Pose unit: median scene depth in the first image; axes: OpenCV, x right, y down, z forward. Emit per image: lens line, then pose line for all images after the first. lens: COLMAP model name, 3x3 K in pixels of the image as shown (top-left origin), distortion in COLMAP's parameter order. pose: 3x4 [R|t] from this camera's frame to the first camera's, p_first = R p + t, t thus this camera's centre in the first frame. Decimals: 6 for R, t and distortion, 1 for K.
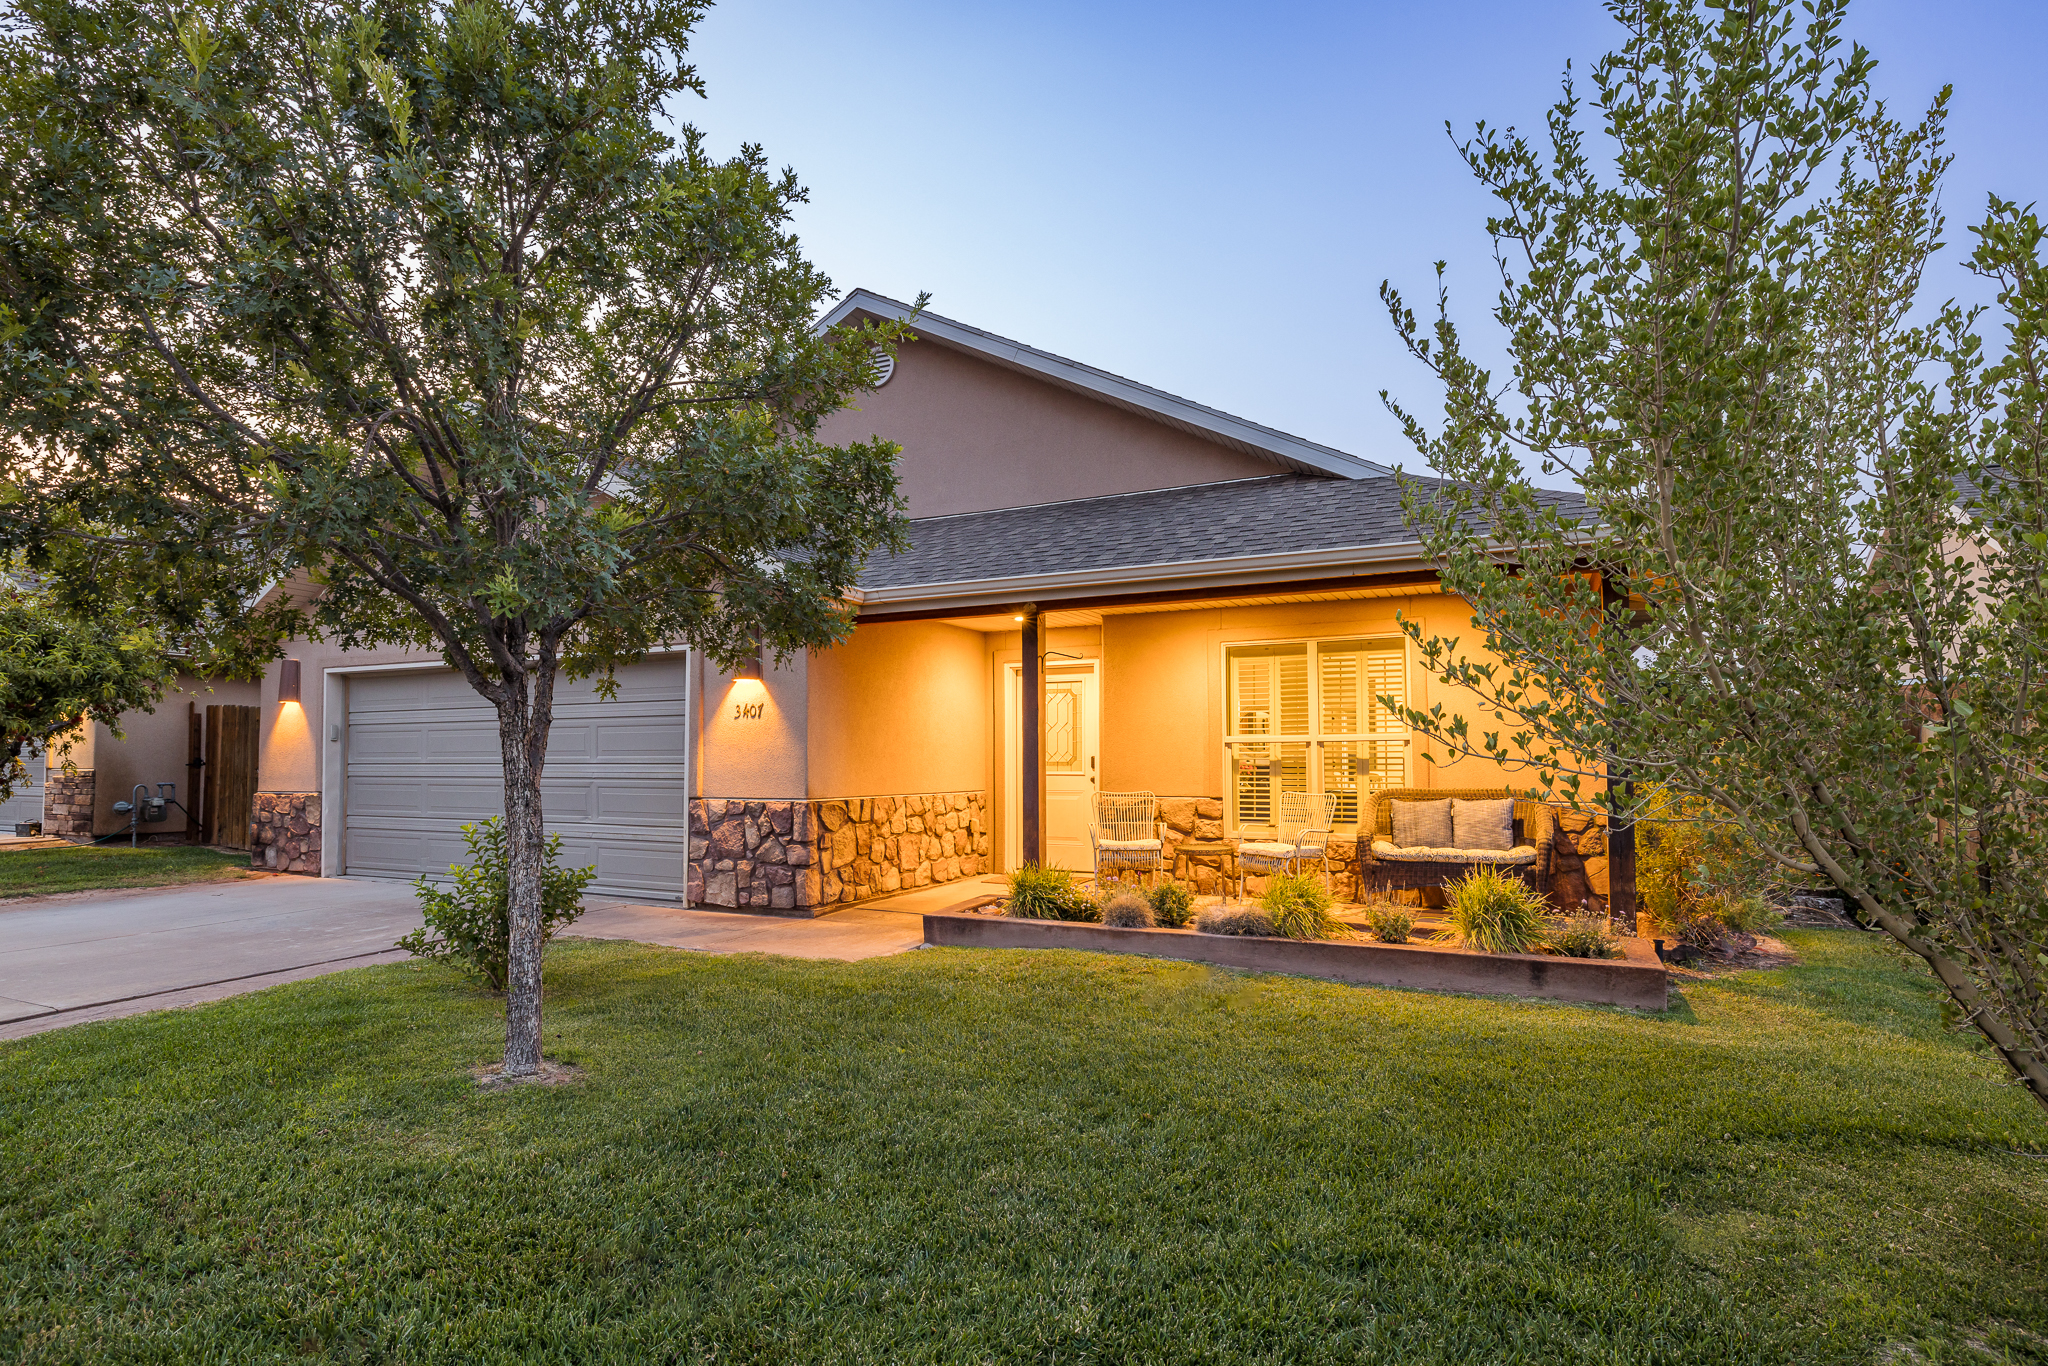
lens RADIAL K [[1042.7, 0, 1026.3], [0, 1042.7, 696.0], [0, 0, 1]] dist [0.000676, 0.000338]
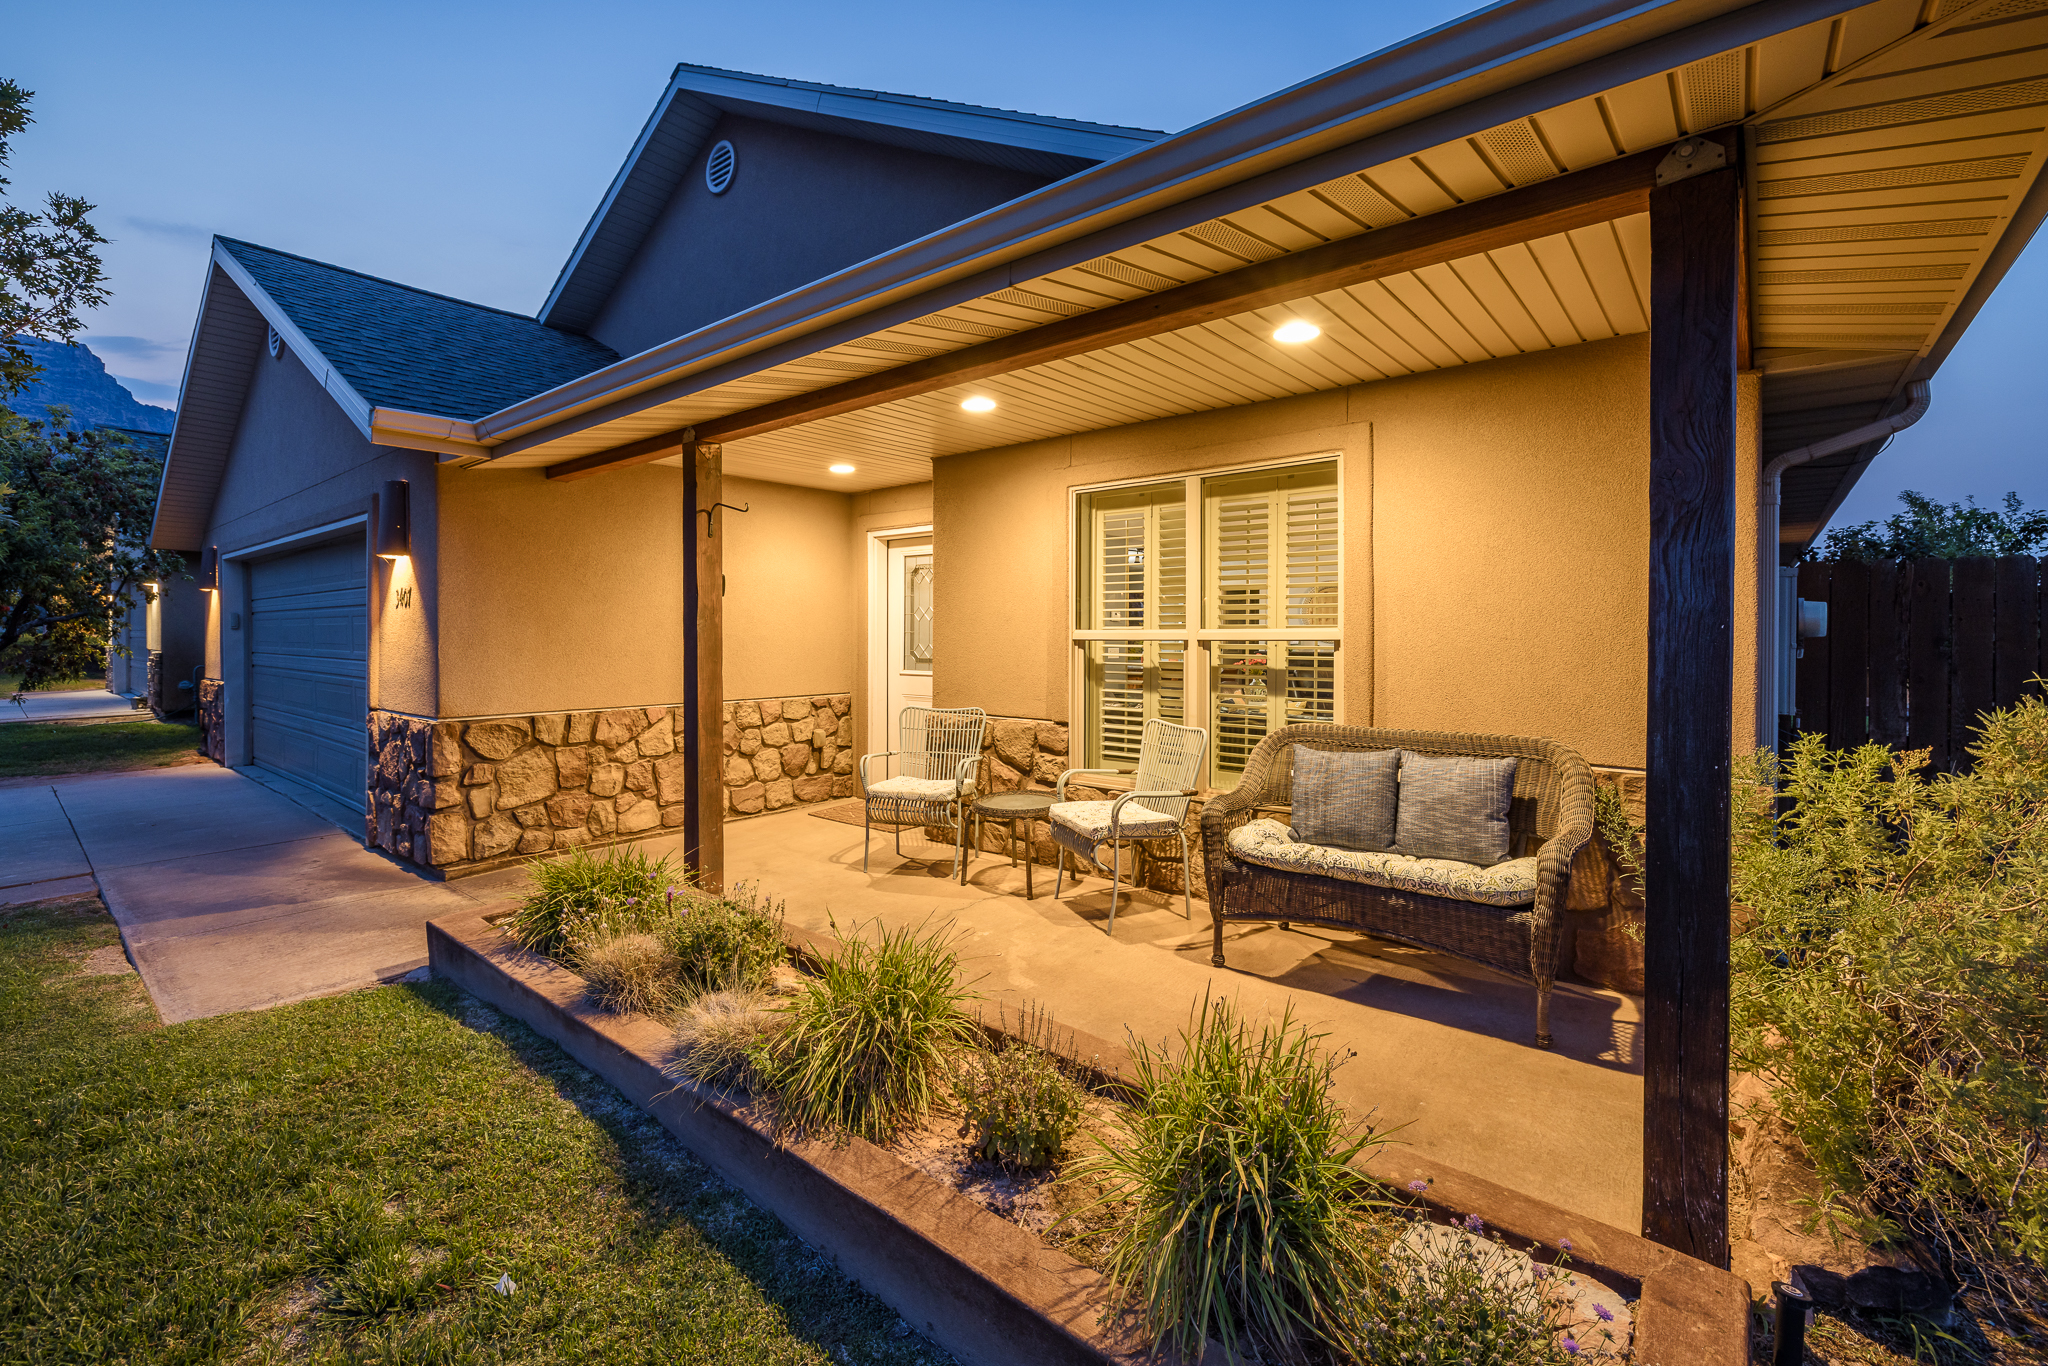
lens RADIAL K [[889.8, 0, 991.0], [0, 889.8, 632.6], [0, 0, 1]] dist [0.002523, 0.000123]
pose [[0.967060, 0.003158, -0.254528, 0.289609], [0.012744, 0.998068, 0.060802, 0.005410], [0.254229, -0.062043, 0.965152, 0.452561]]
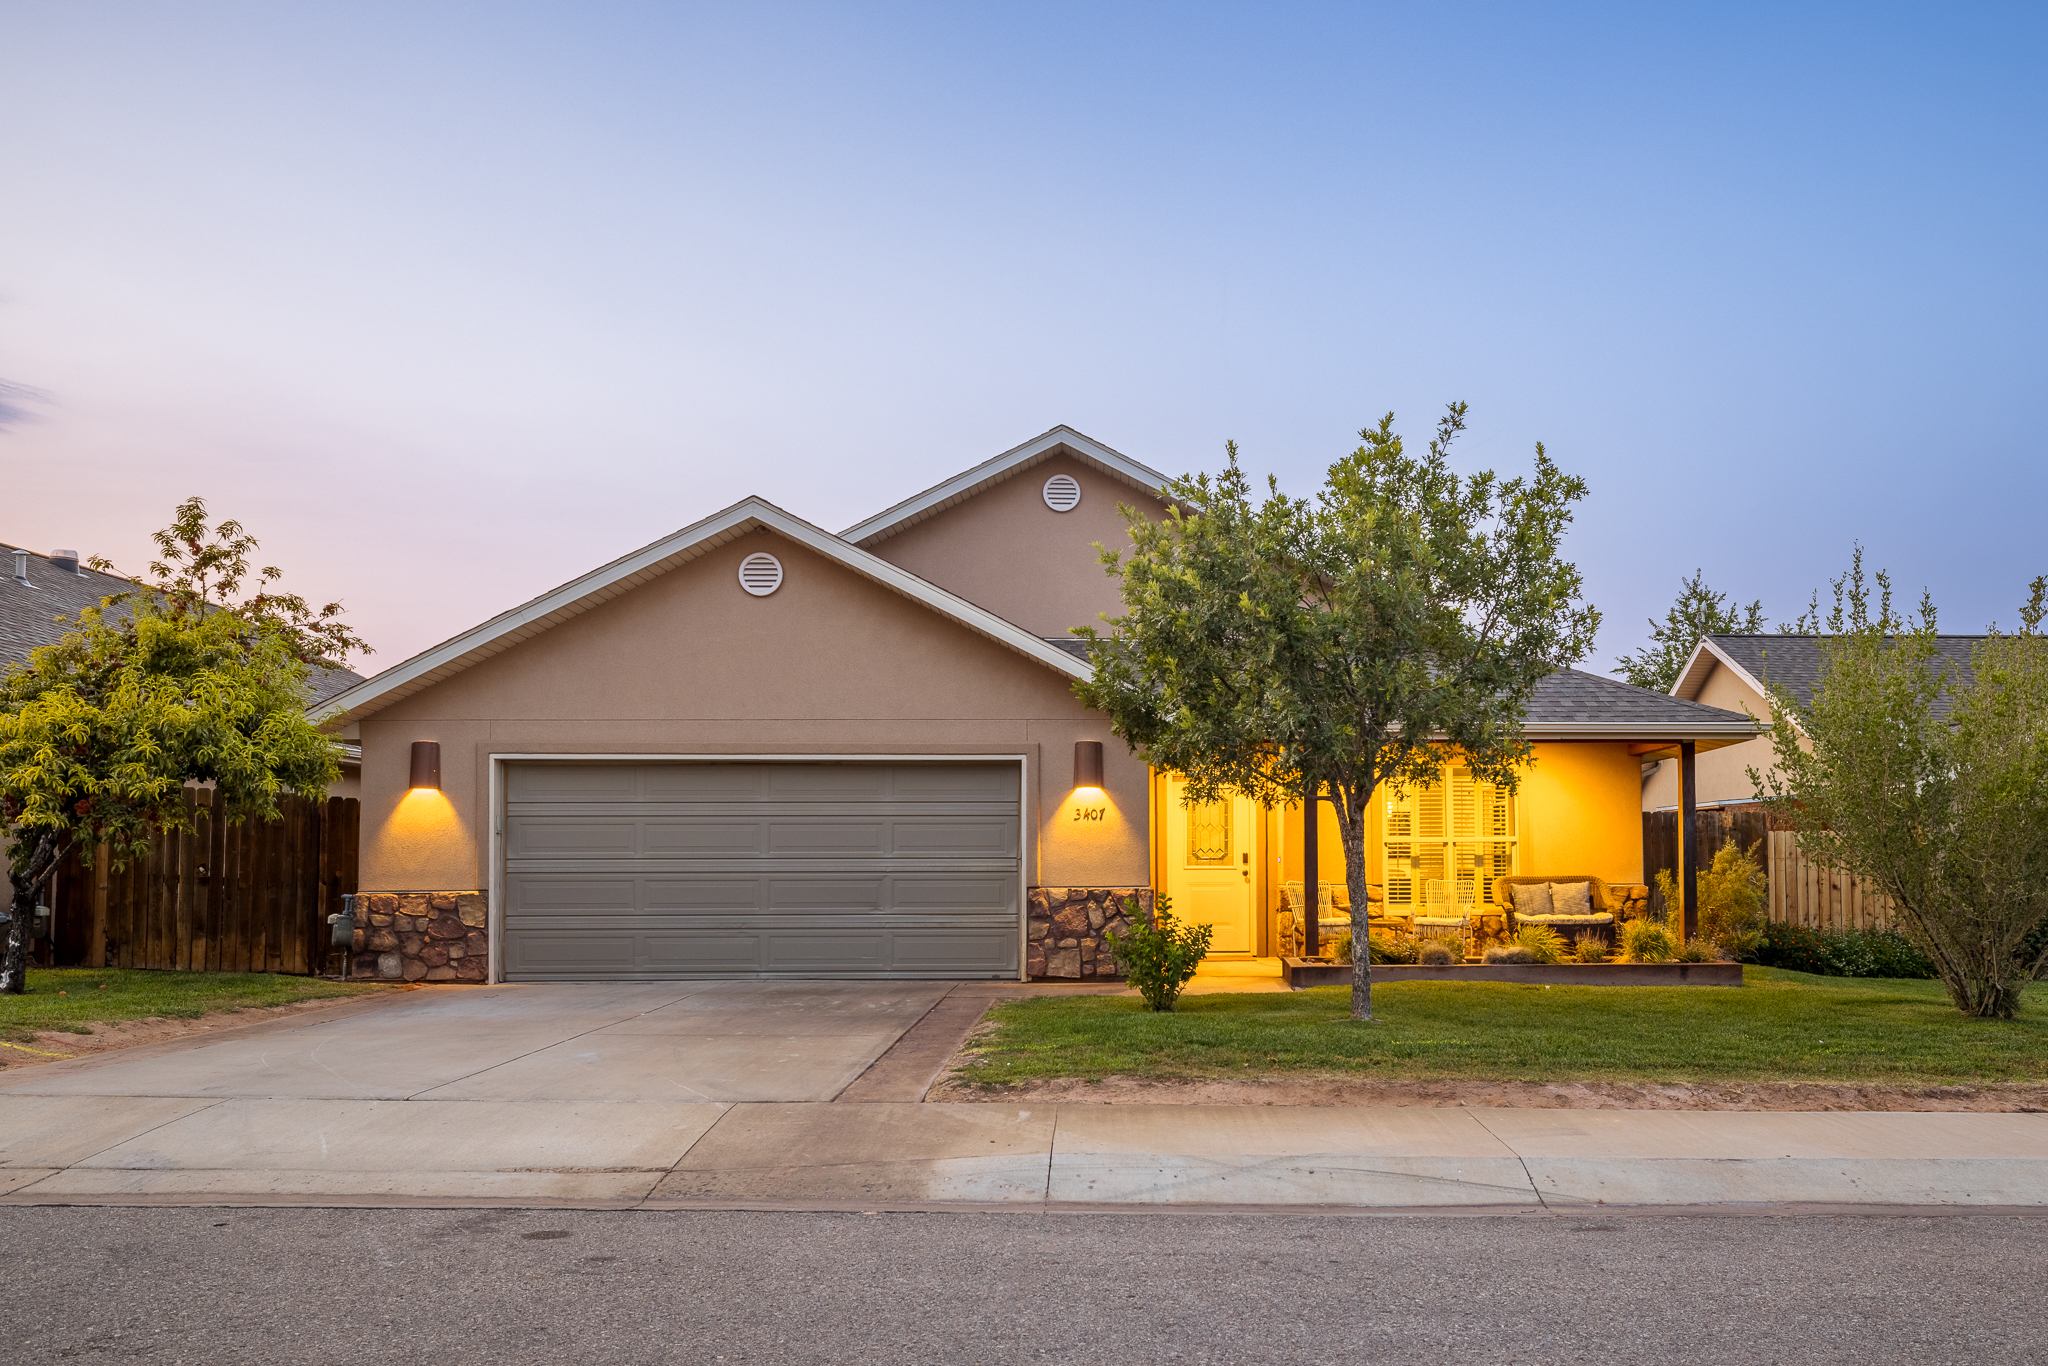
lens RADIAL K [[2017.9, 0, 1021.3], [0, 2017.9, 683.0], [0, 0, 1]] dist [-0.004162, 0.000000]
pose [[0.865865, 0.045715, 0.498185, -1.487811], [-0.030131, 0.998774, -0.039282, -0.042110], [-0.499370, 0.019002, 0.866180, -0.969375]]
